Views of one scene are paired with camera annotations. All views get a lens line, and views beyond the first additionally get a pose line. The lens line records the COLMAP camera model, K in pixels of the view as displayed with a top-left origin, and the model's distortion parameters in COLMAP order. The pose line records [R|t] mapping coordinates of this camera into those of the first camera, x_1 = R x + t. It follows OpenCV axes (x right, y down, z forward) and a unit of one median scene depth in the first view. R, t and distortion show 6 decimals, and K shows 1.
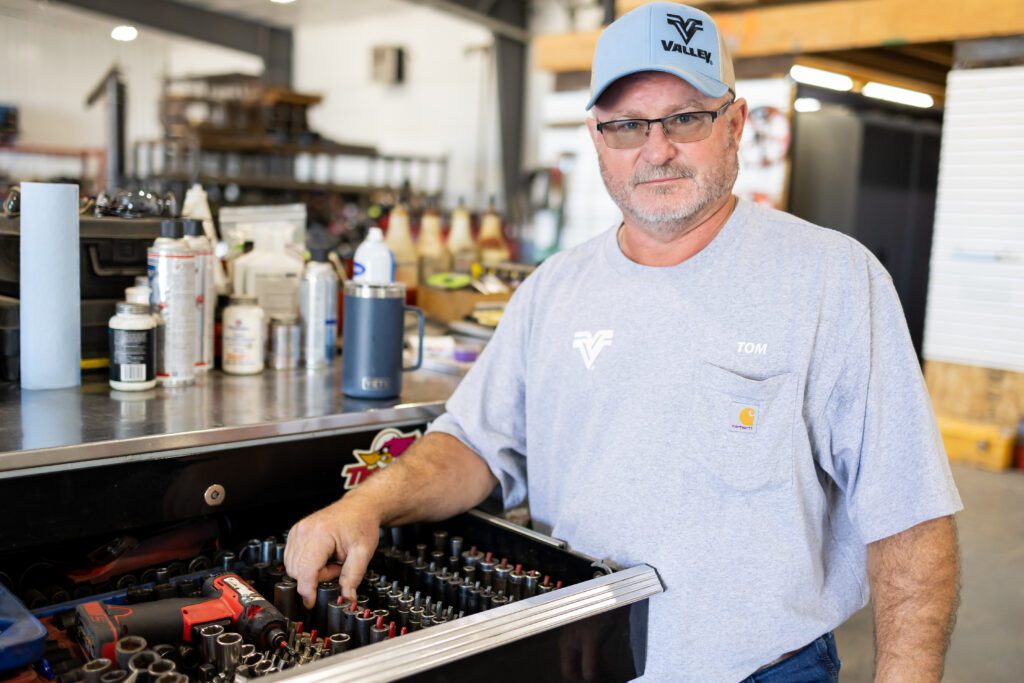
lens RADIAL K [[1103.7, 0, 512.0], [0, 1103.7, 341.5], [0, 0, 1]] dist [0.055115, -0.029438]
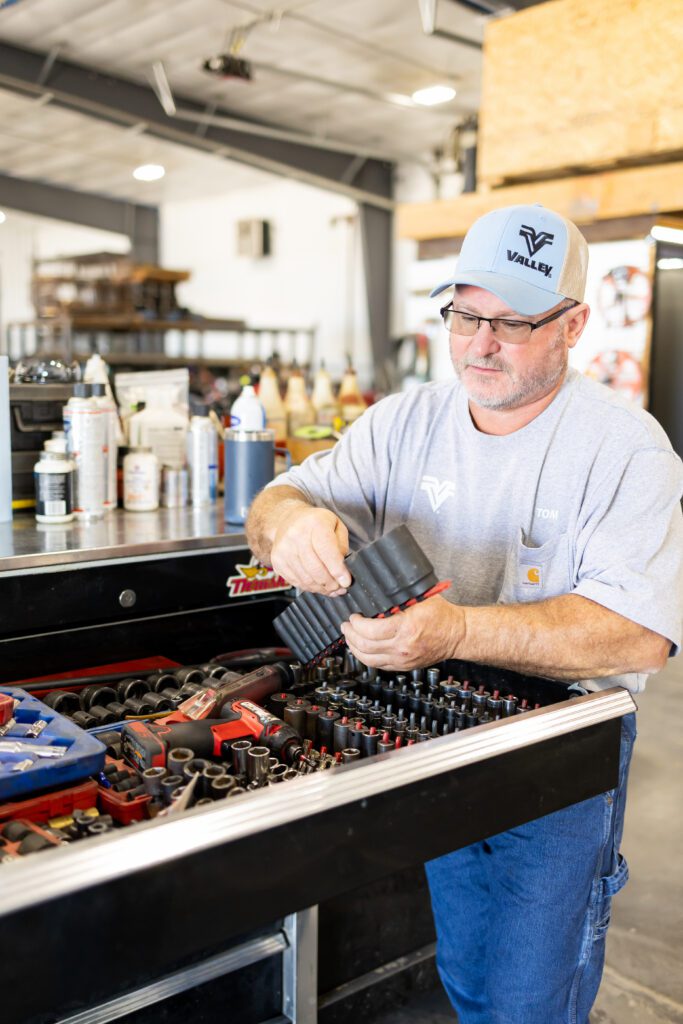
lens RADIAL K [[1127.2, 0, 341.5], [0, 1127.2, 512.0], [0, 0, 1]] dist [0.044100, -0.019735]
pose [[0.998791, -0.027545, -0.040719, 0.020599], [0.027429, 0.999618, -0.003394, 0.037803], [0.040797, 0.002273, 0.999165, -0.194202]]
